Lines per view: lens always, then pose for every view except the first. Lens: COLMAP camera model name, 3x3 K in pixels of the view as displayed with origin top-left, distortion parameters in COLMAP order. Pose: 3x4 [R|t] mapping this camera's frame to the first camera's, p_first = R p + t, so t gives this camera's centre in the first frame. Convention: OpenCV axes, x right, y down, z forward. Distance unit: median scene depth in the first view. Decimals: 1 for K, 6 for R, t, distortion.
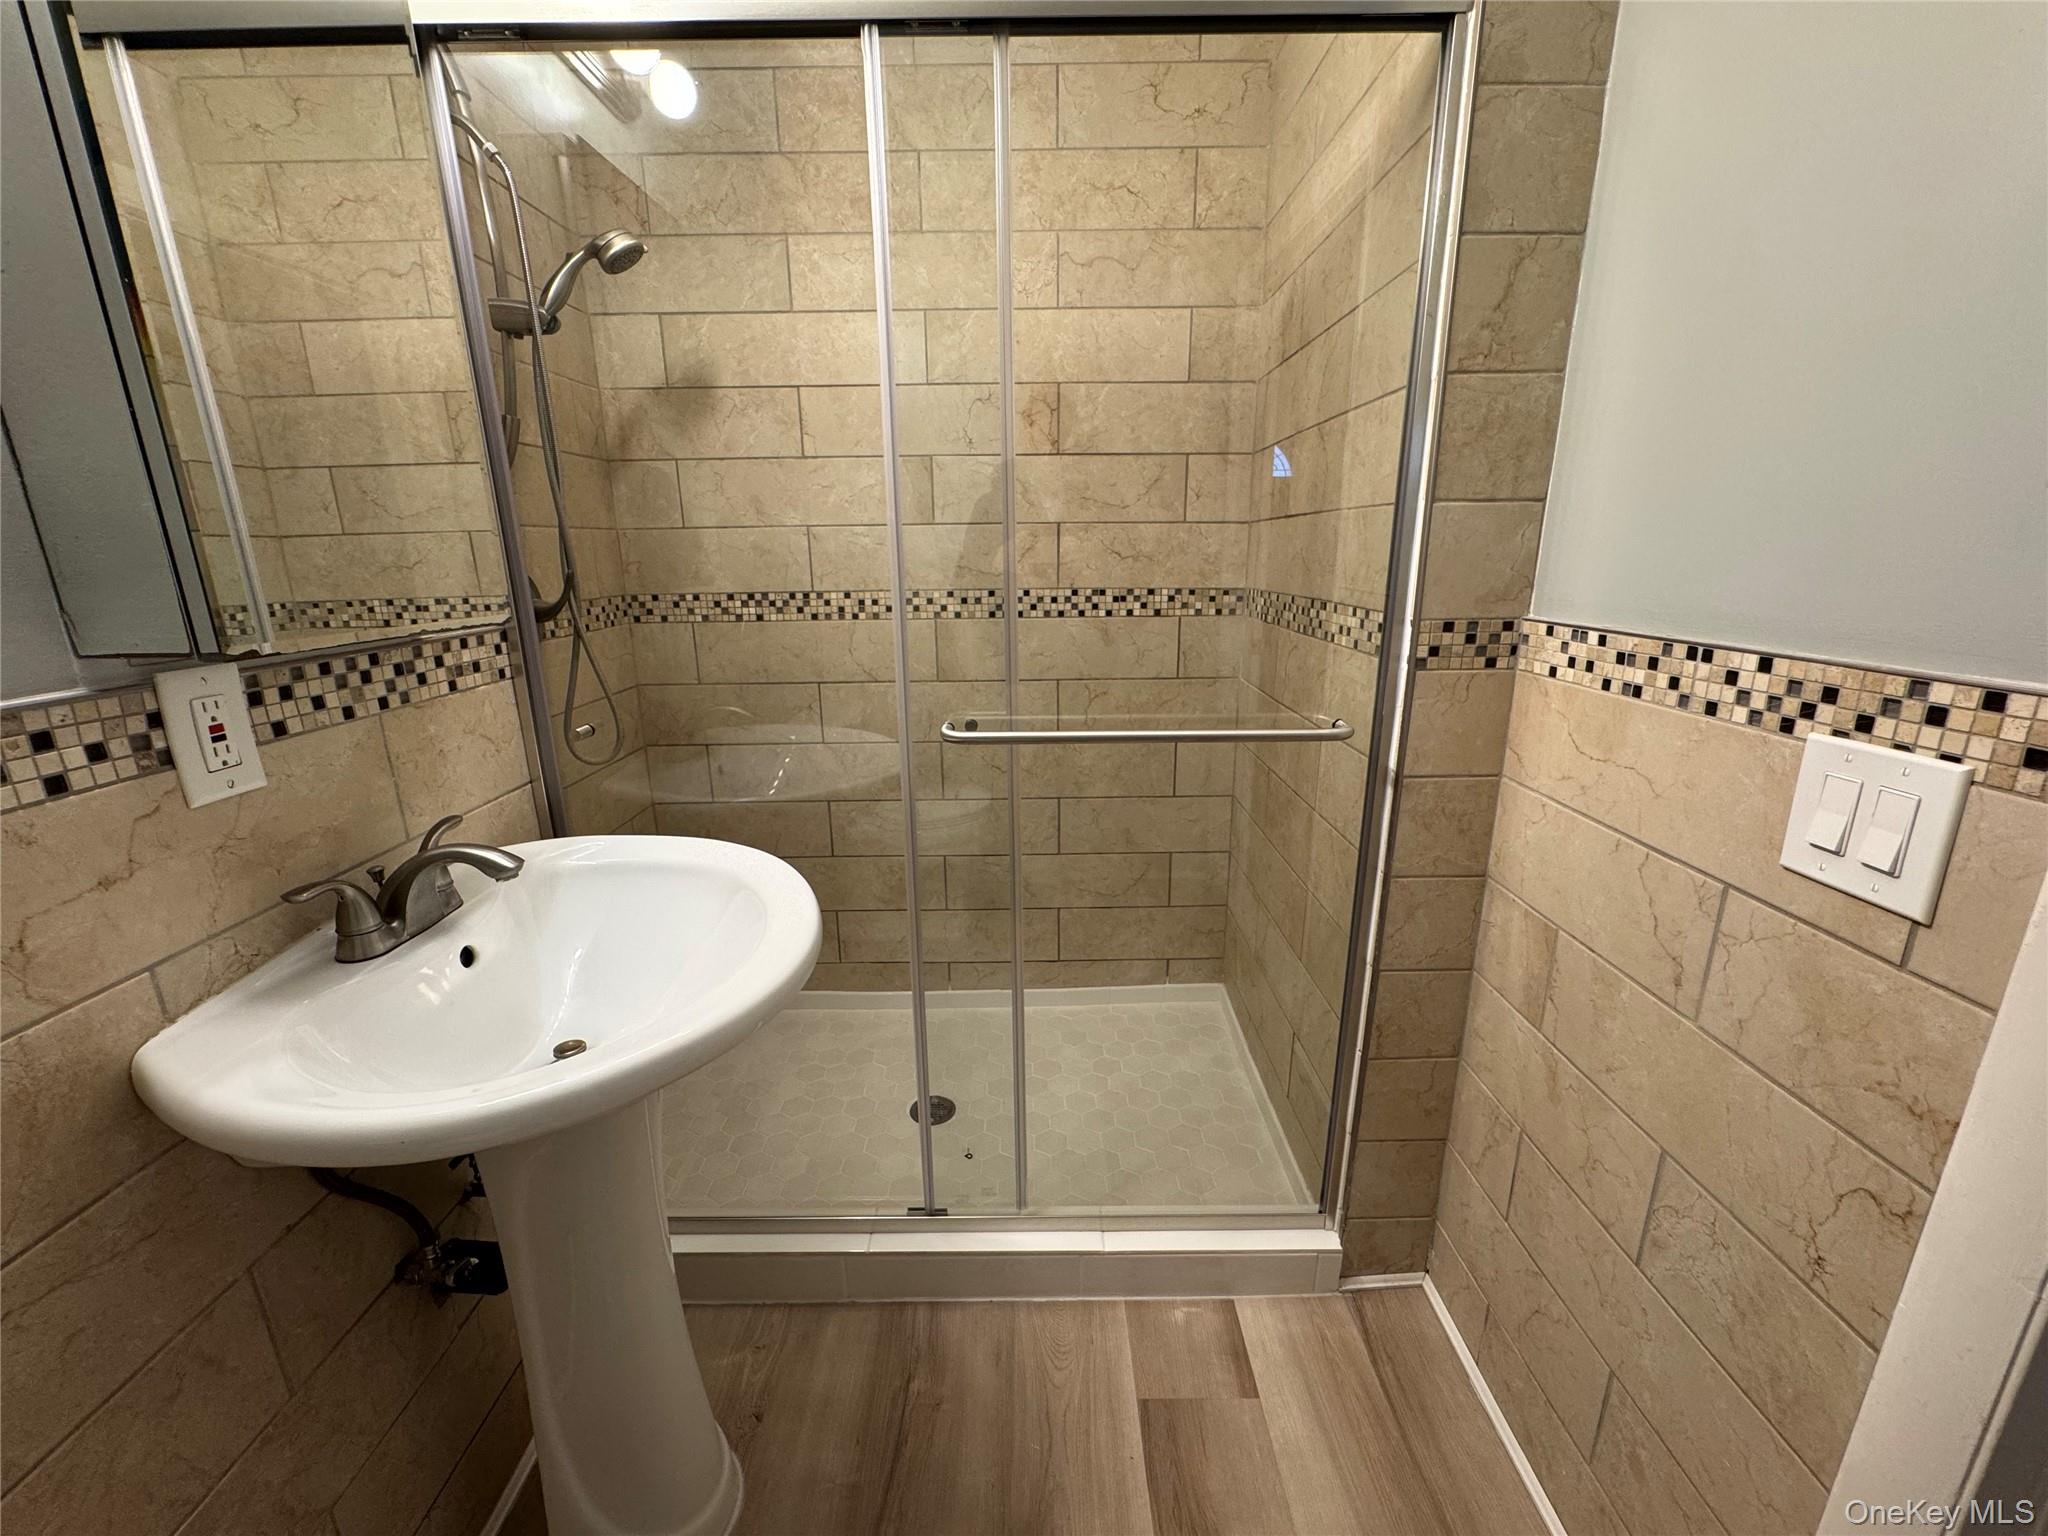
lens RADIAL K [[818.8, 0, 1026.0], [0, 818.8, 767.8], [0, 0, 1]] dist [0.010644, 0.001230]
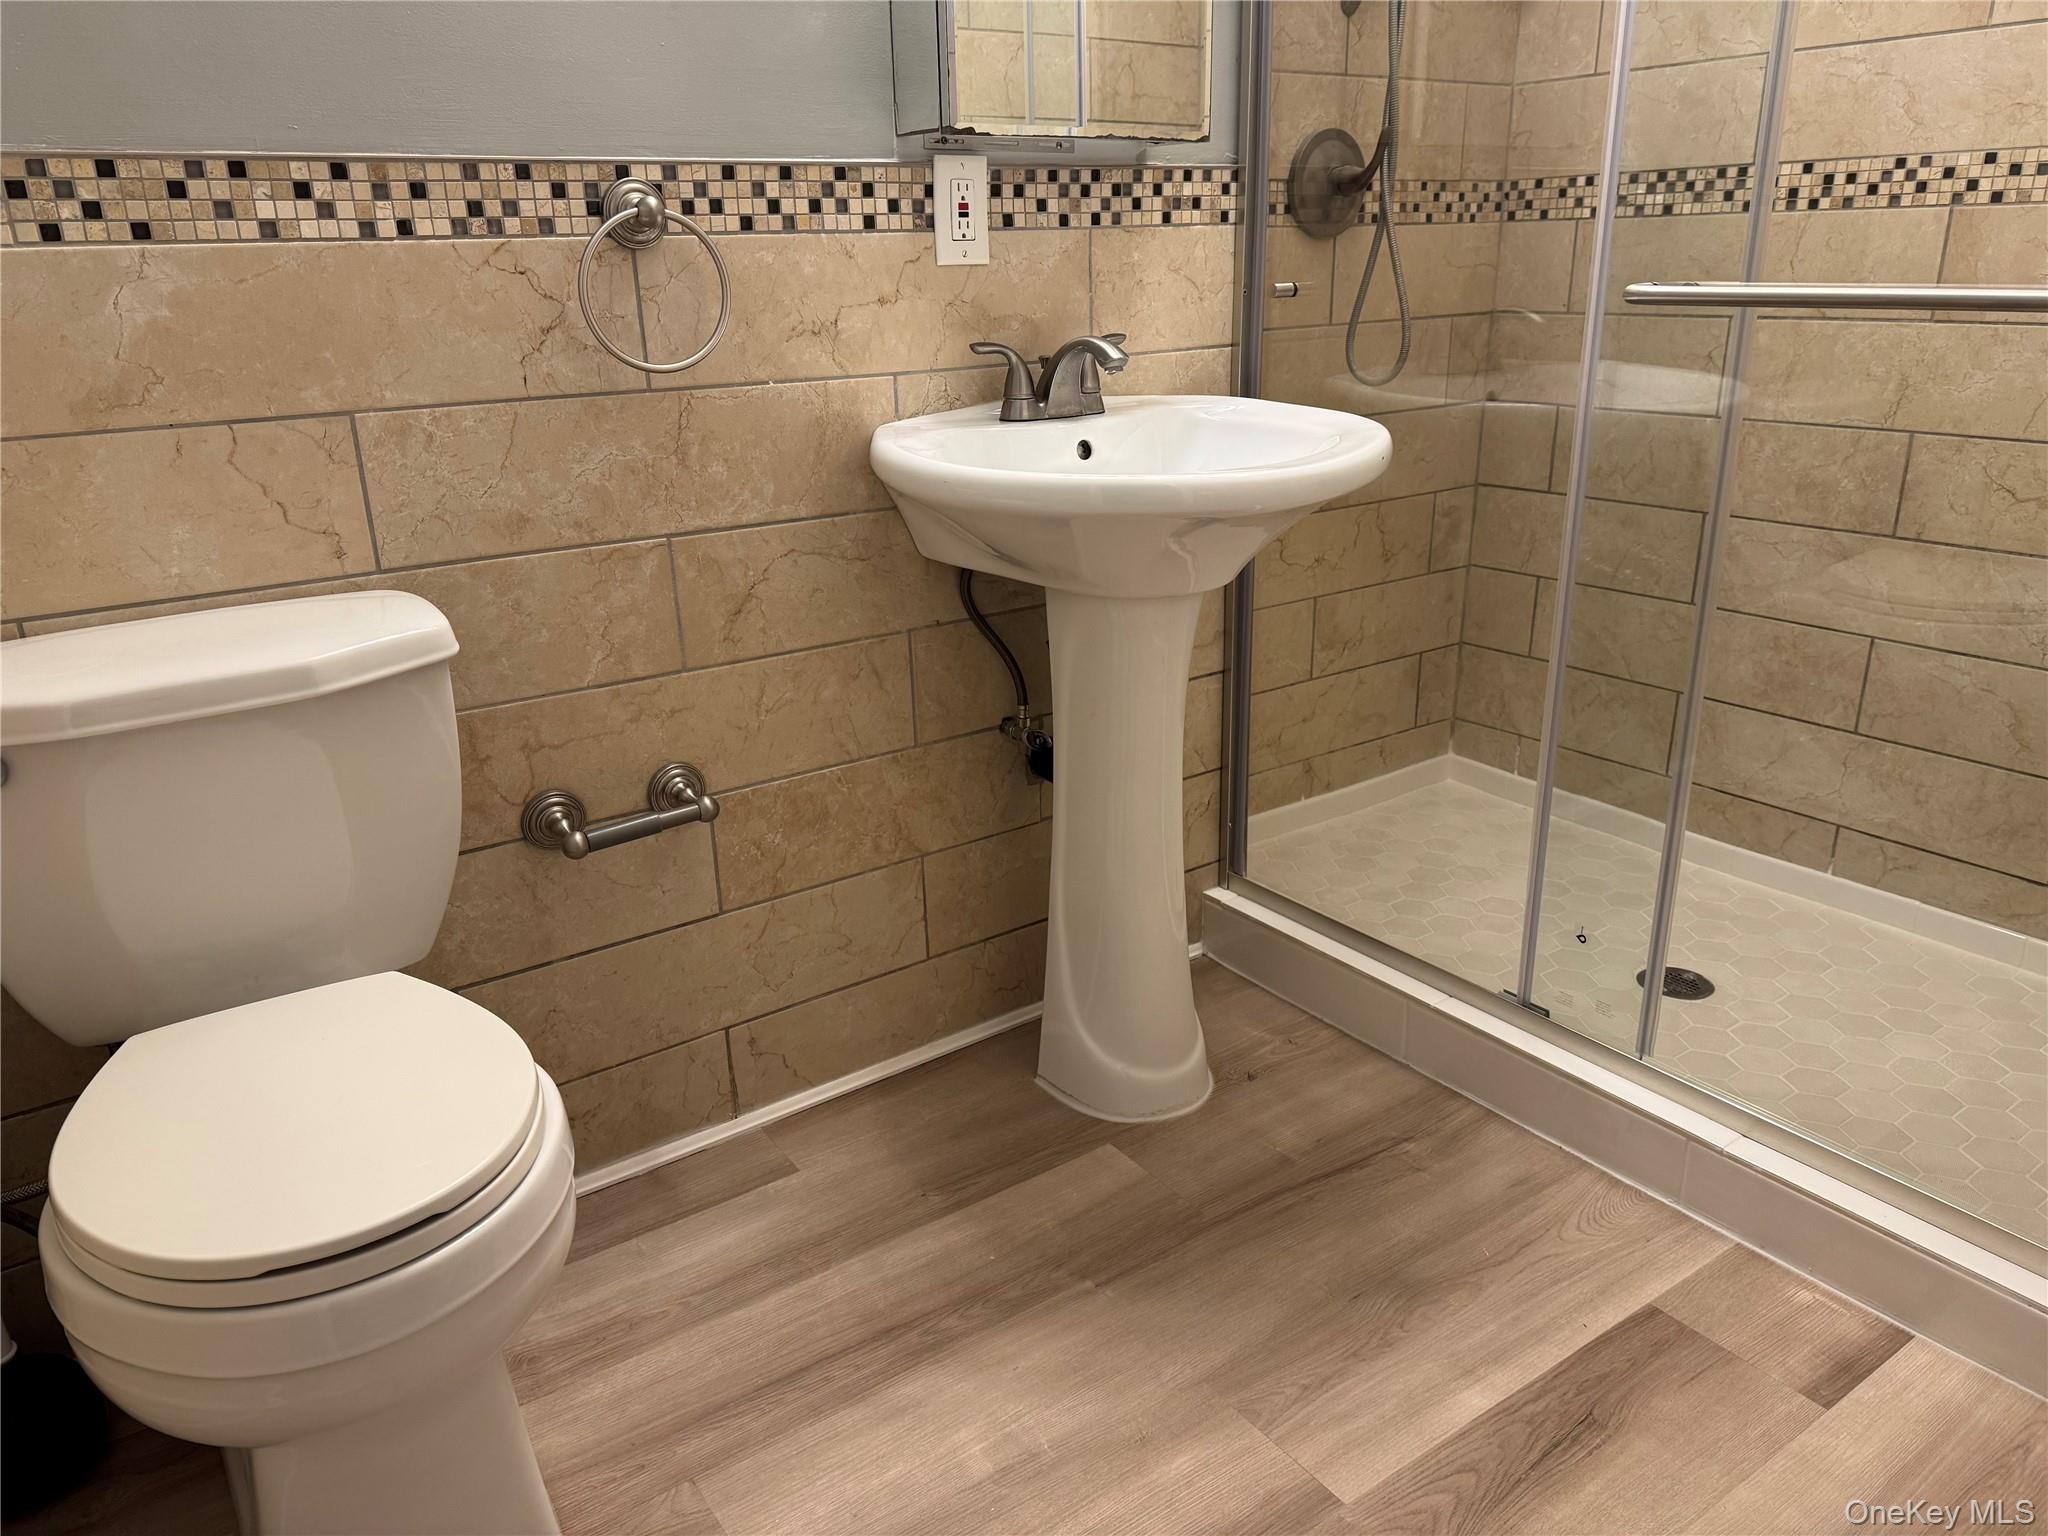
lens RADIAL K [[1443.0, 0, 1022.7], [0, 1443.0, 772.2], [0, 0, 1]] dist [0.022053, -0.028069]
pose [[0.583352, 0.275946, -0.763907, 0.771504], [-0.197788, 0.960468, 0.195910, 0.249814], [0.787769, 0.036807, 0.614870, -0.212435]]
